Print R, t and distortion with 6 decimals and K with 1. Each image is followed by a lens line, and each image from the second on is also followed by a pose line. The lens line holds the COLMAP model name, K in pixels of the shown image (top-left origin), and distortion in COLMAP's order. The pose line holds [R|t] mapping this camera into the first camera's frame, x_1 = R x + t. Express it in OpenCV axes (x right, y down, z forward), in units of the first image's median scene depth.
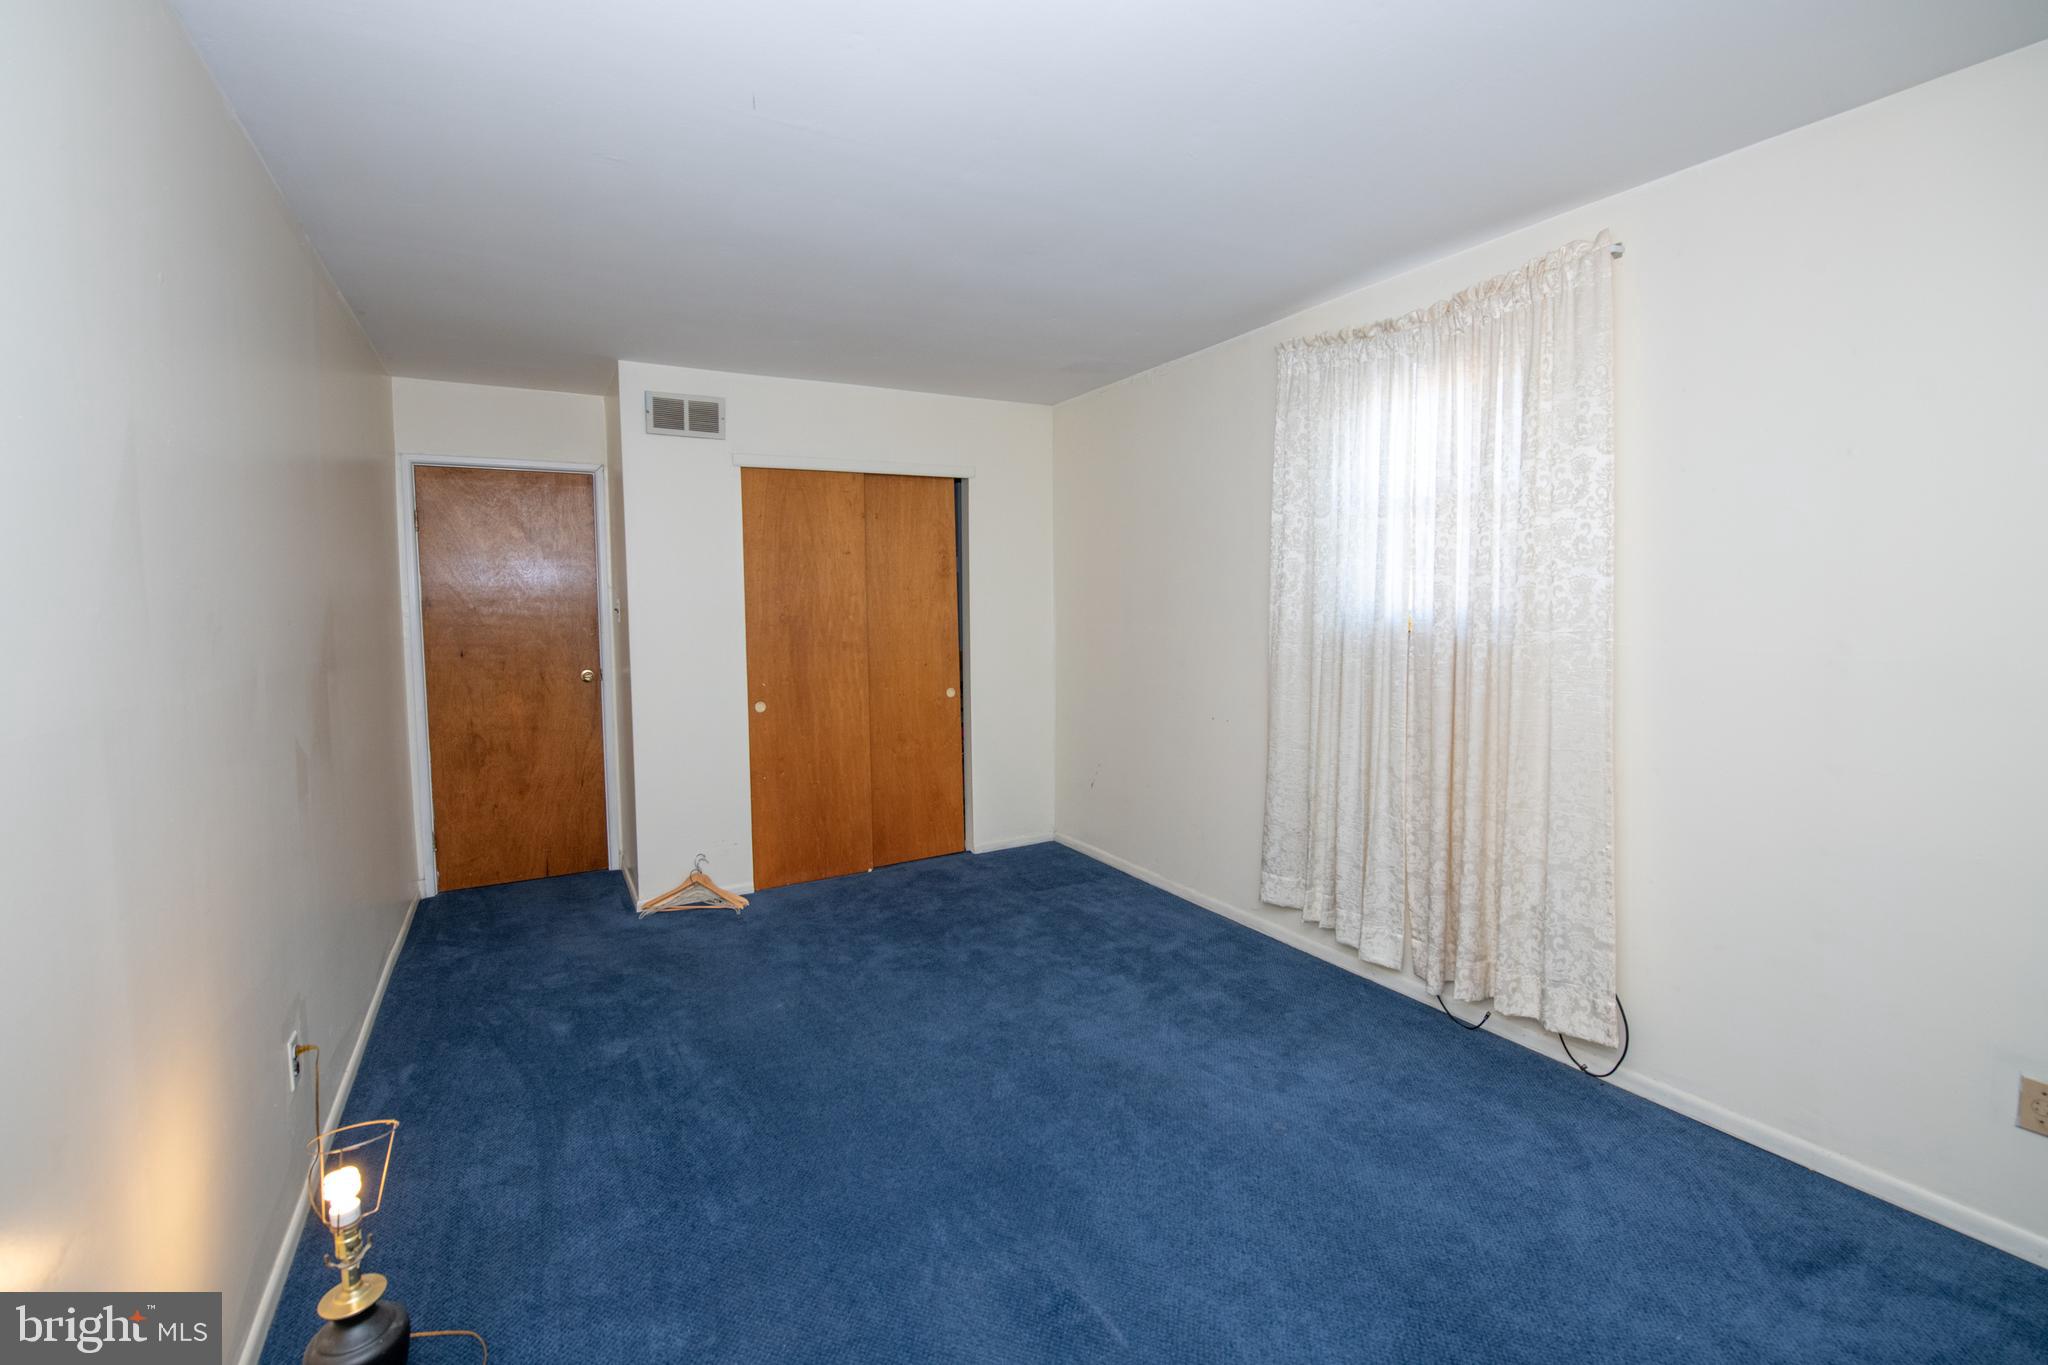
lens RADIAL K [[847.8, 0, 1033.0], [0, 847.8, 677.2], [0, 0, 1]] dist [-0.021654, -0.000344]
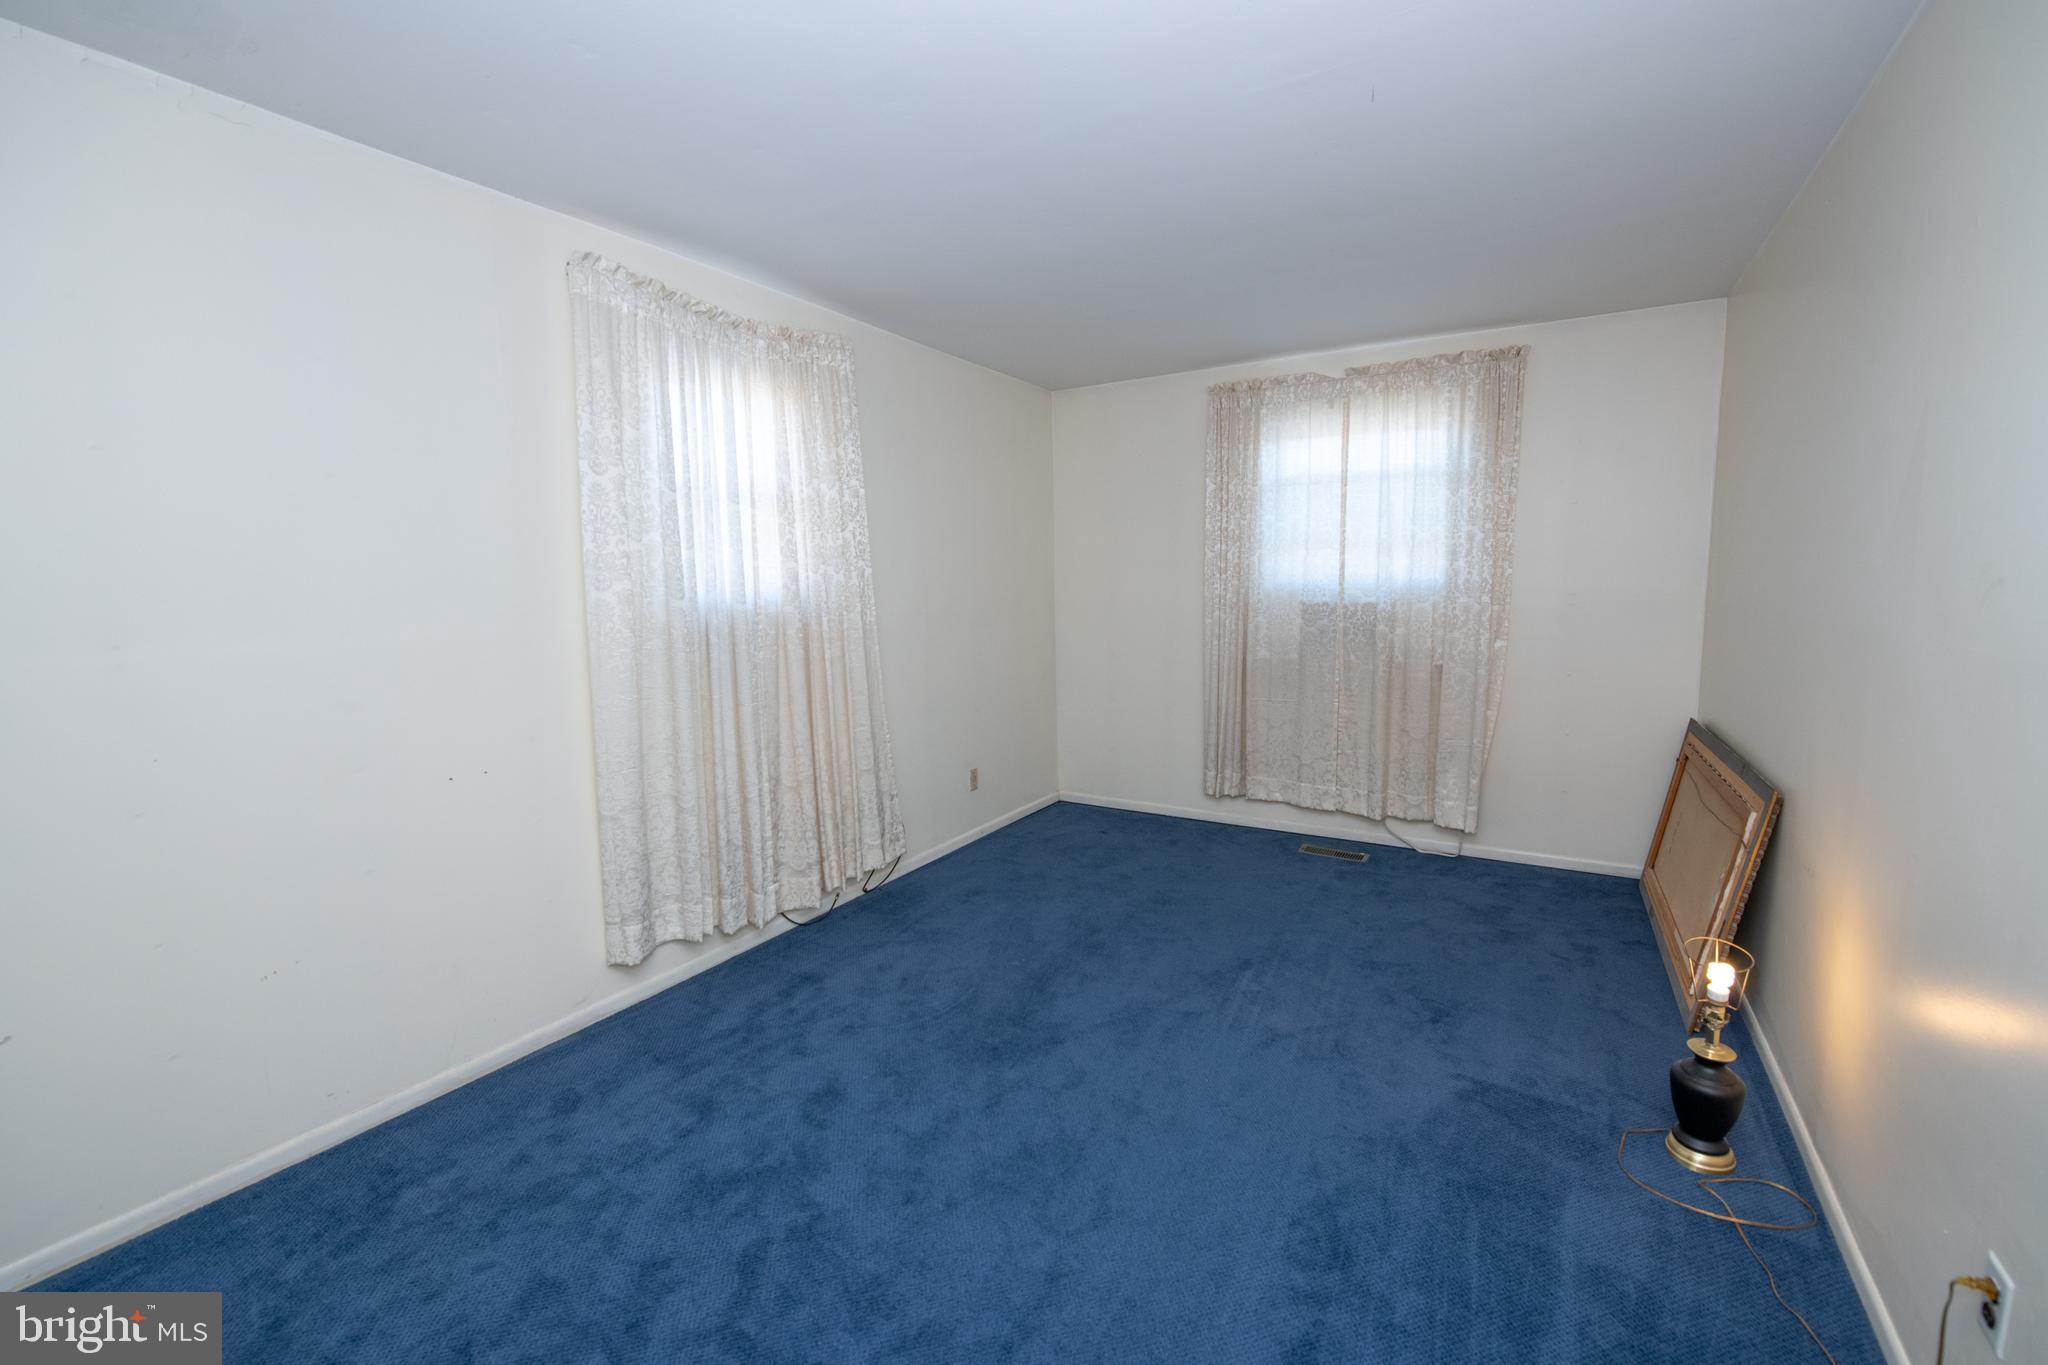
lens RADIAL K [[847.8, 0, 1033.0], [0, 847.8, 677.2], [0, 0, 1]] dist [-0.021654, -0.000344]
pose [[-0.466663, -0.092651, 0.879569, -0.703151], [0.088289, 0.984650, 0.150562, -0.106904], [-0.880018, 0.147918, -0.451320, 1.207499]]
